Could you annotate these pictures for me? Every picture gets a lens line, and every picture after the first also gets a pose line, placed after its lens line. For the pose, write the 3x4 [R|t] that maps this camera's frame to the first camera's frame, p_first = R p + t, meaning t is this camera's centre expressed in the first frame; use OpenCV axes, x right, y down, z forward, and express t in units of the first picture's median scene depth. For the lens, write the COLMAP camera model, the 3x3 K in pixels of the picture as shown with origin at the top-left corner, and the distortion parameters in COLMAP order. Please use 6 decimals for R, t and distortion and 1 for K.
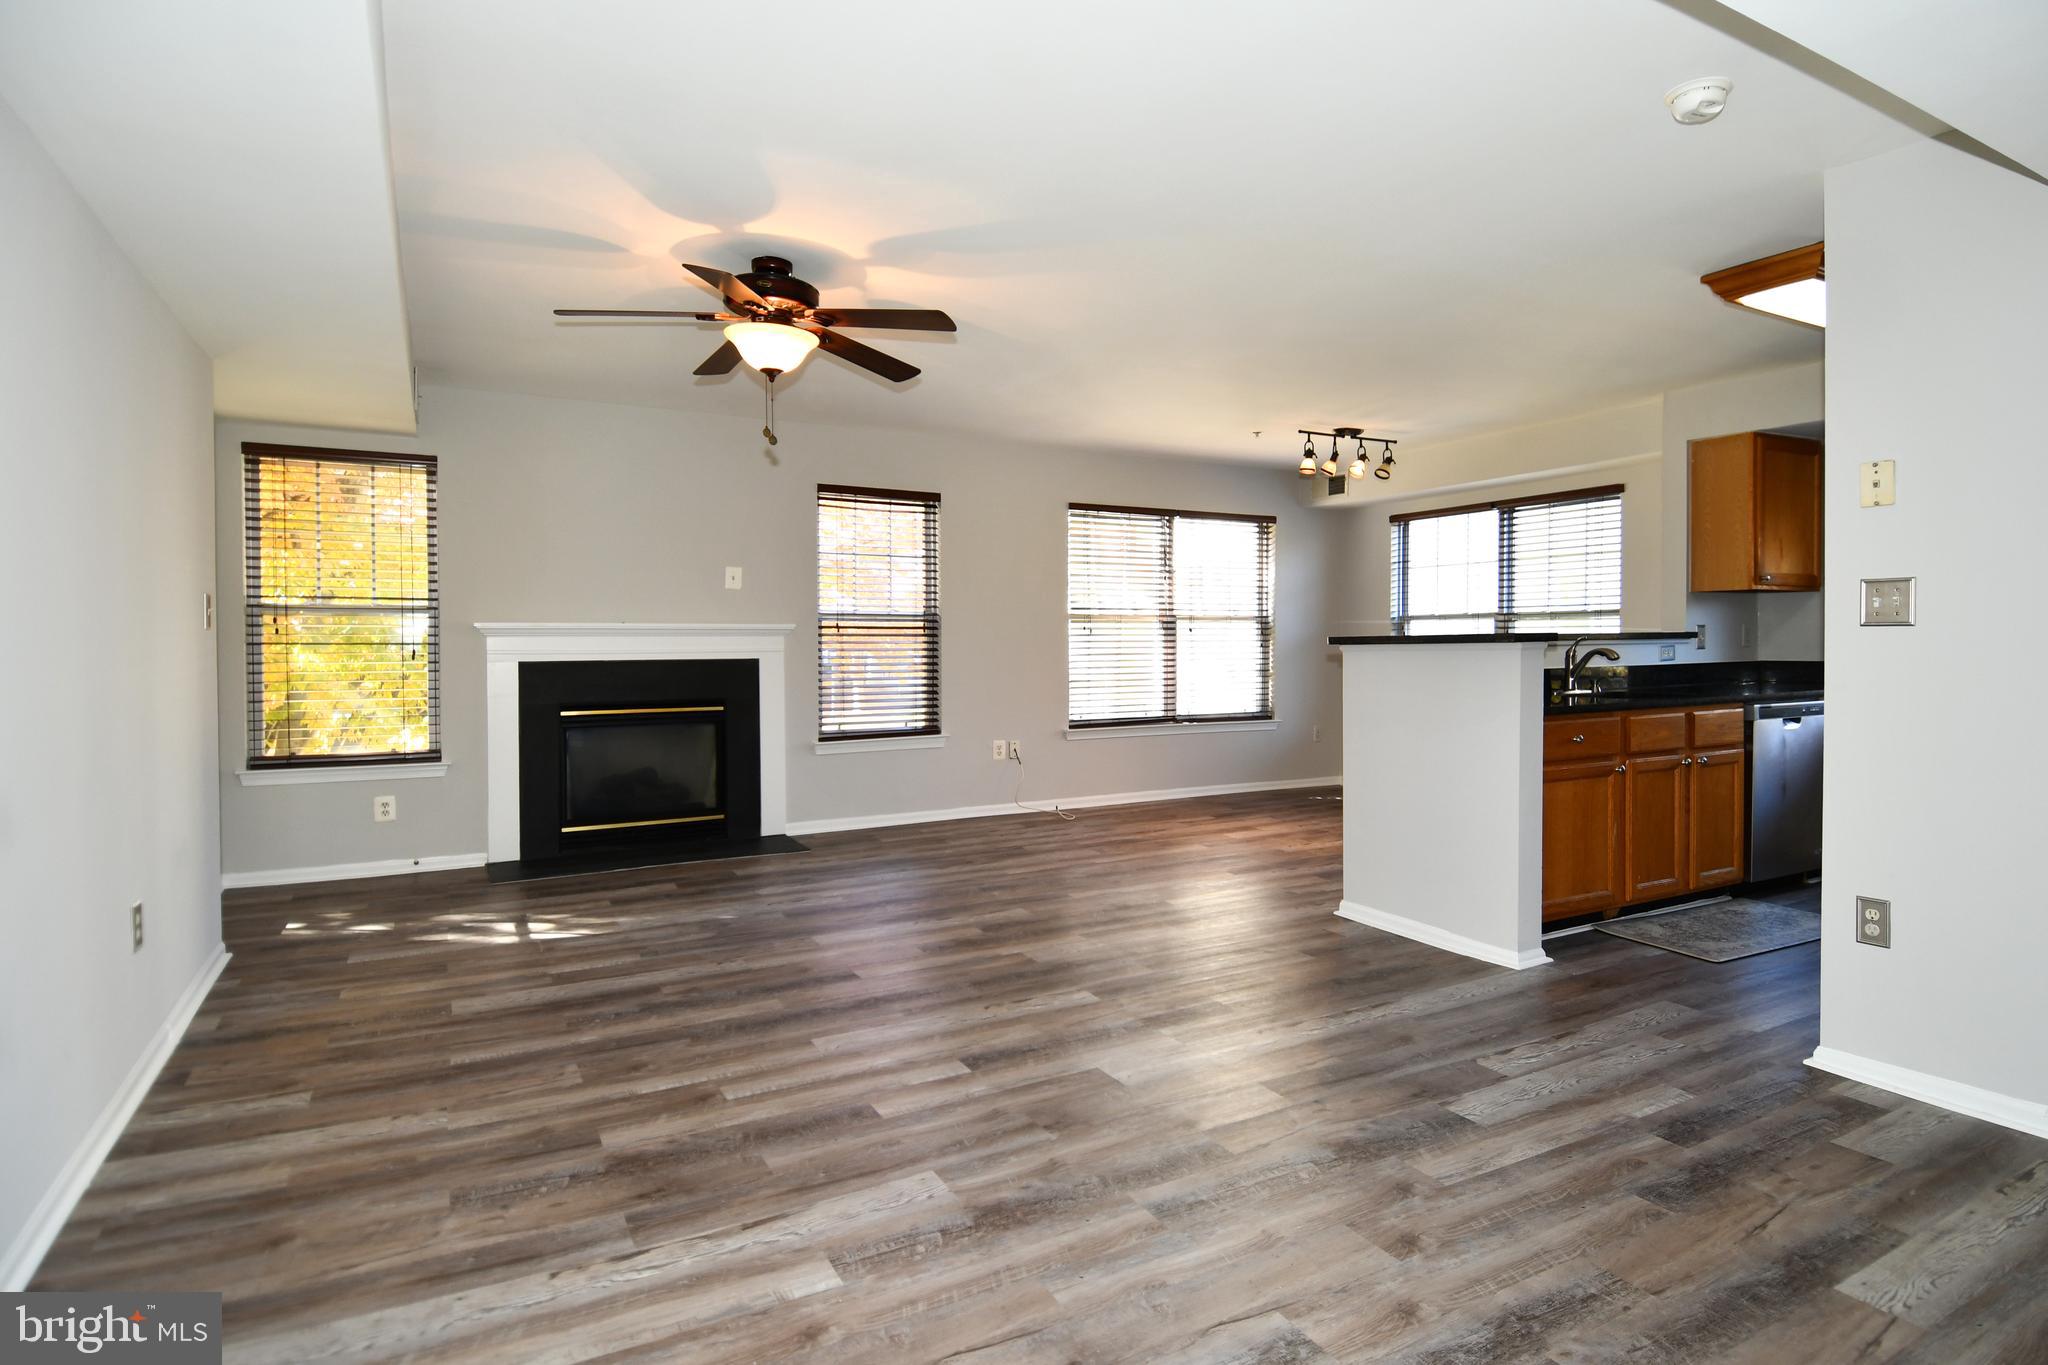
lens RADIAL K [[1024.6, 0, 1113.3], [0, 1024.6, 661.5], [0, 0, 1]] dist [0.024092, -0.027011]
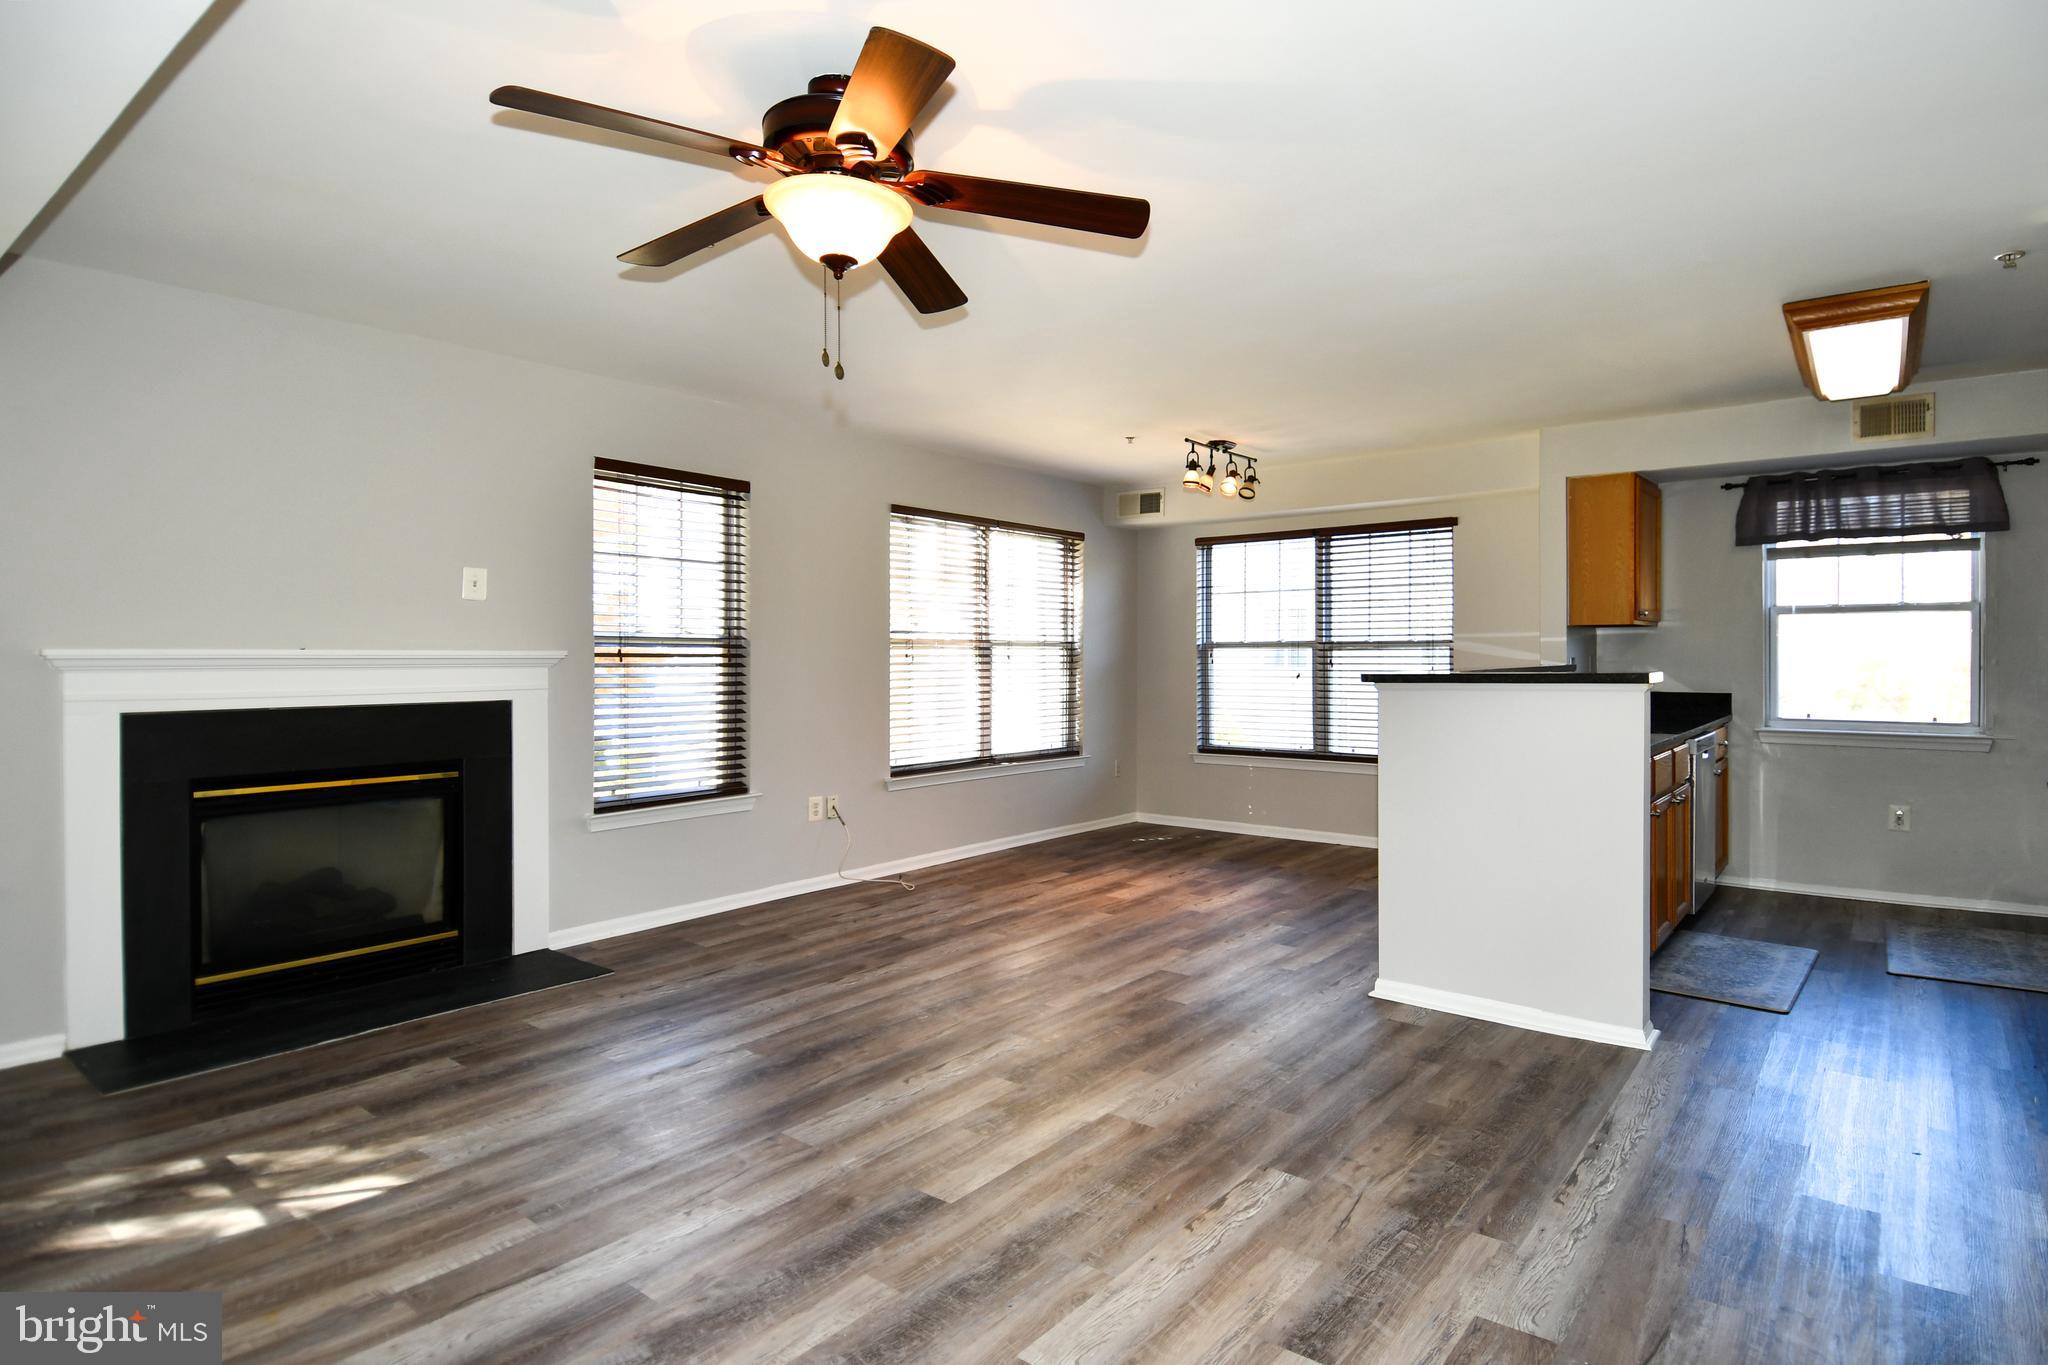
lens RADIAL K [[1024.6, 0, 1090.8], [0, 1024.6, 681.9], [0, 0, 1]] dist [0.024092, -0.027011]
pose [[0.931480, -0.005470, 0.363751, -0.206160], [0.004528, 0.999984, 0.003441, -0.014587], [-0.363764, -0.001558, 0.931490, 0.178455]]
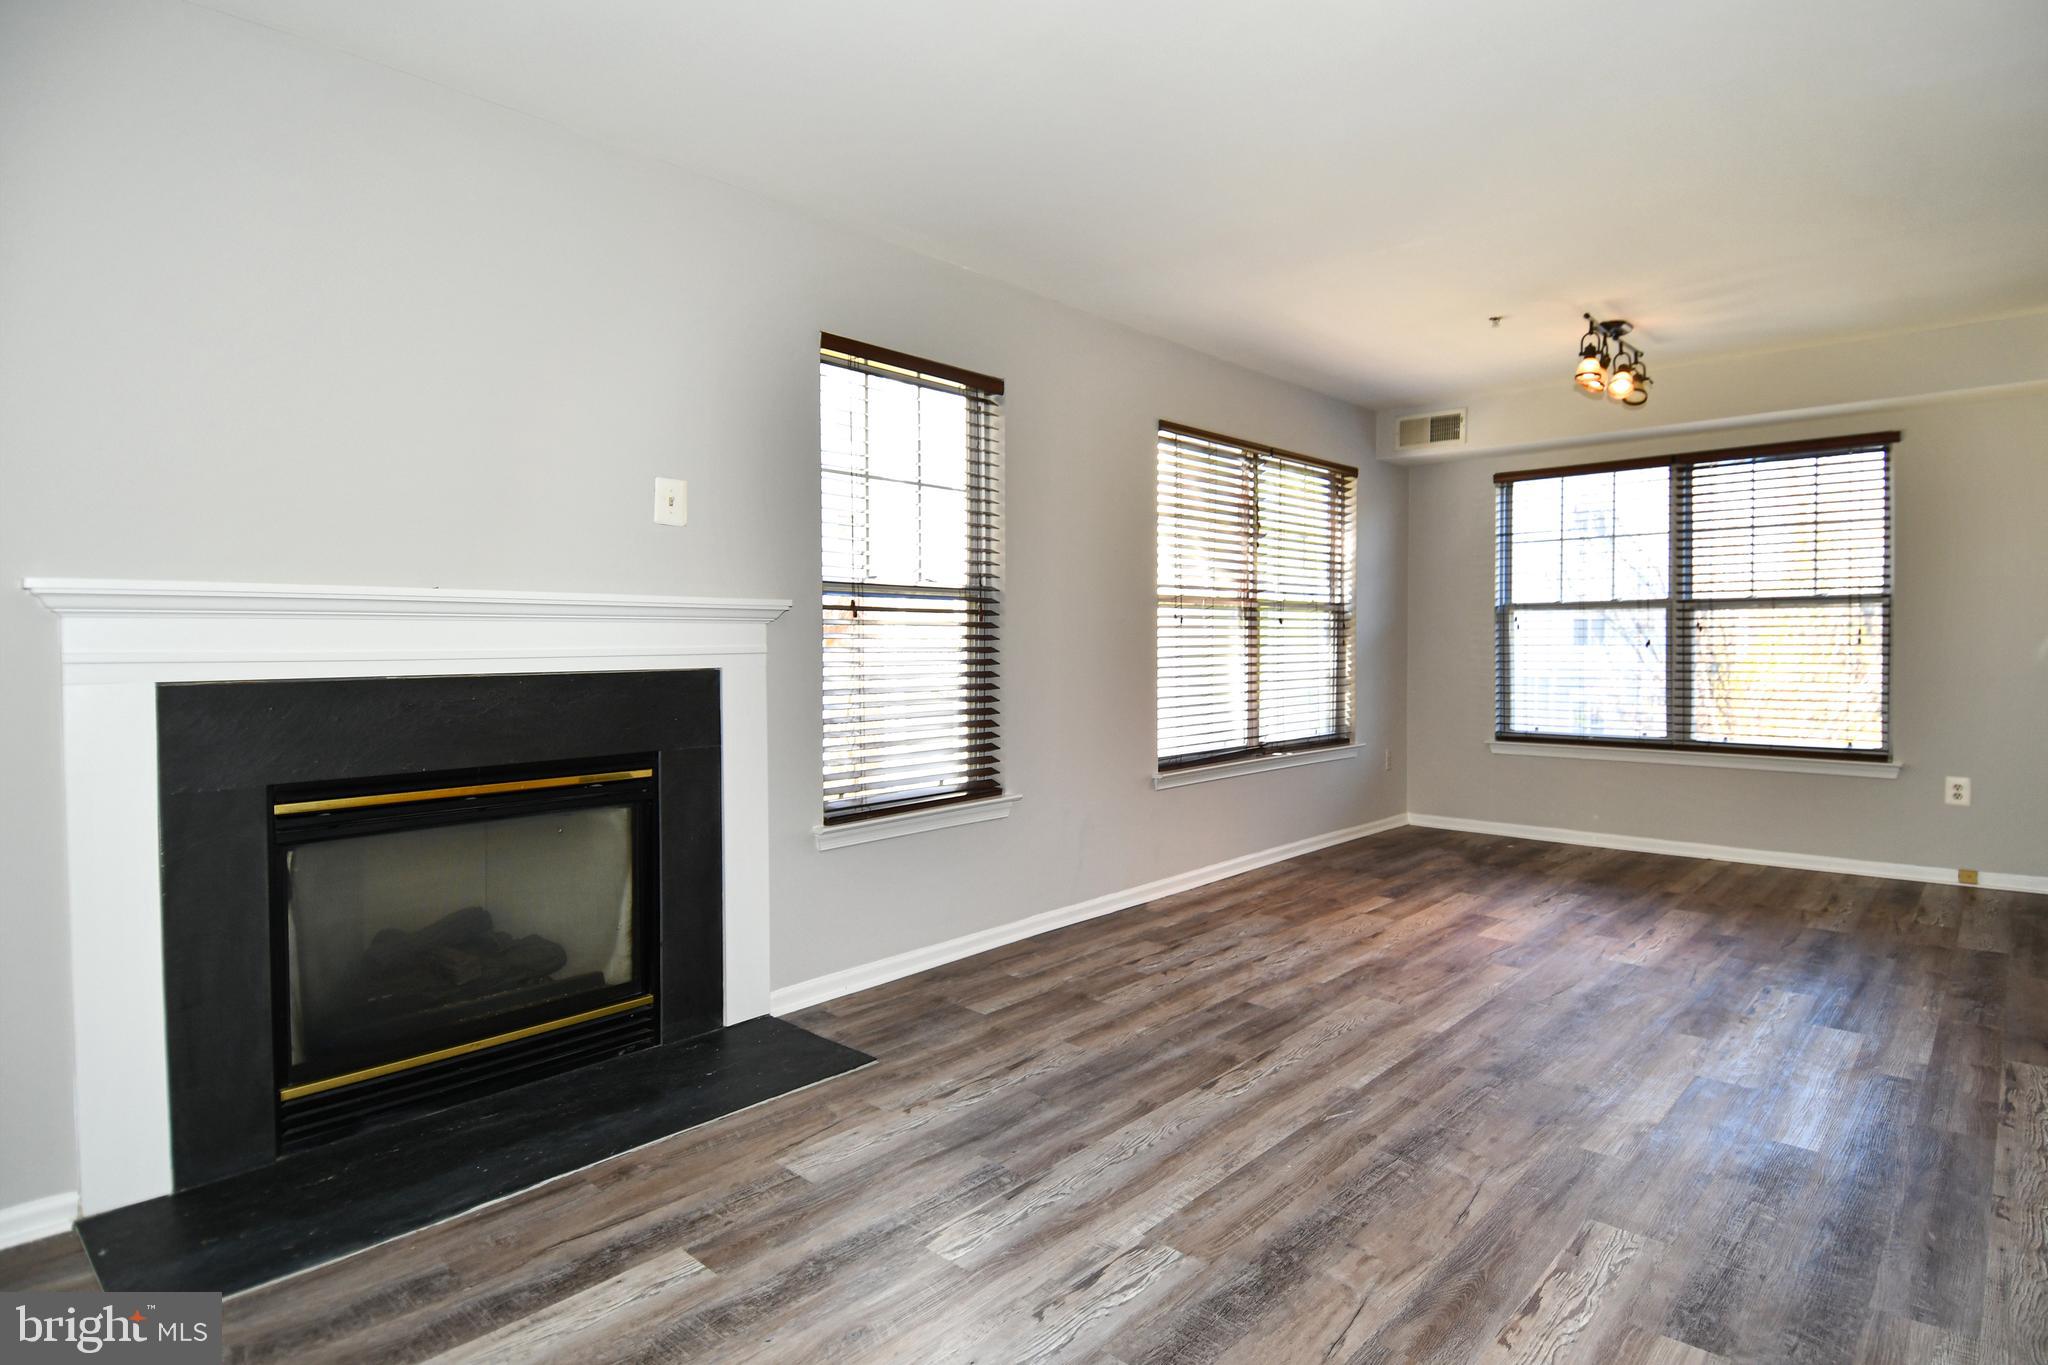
lens RADIAL K [[1024.6, 0, 1129.2], [0, 1024.6, 685.9], [0, 0, 1]] dist [0.024092, -0.027011]
pose [[0.948893, -0.013865, 0.315294, -0.282473], [0.007121, 0.999721, 0.022531, -0.003415], [-0.315518, -0.019134, 0.948727, 0.428233]]
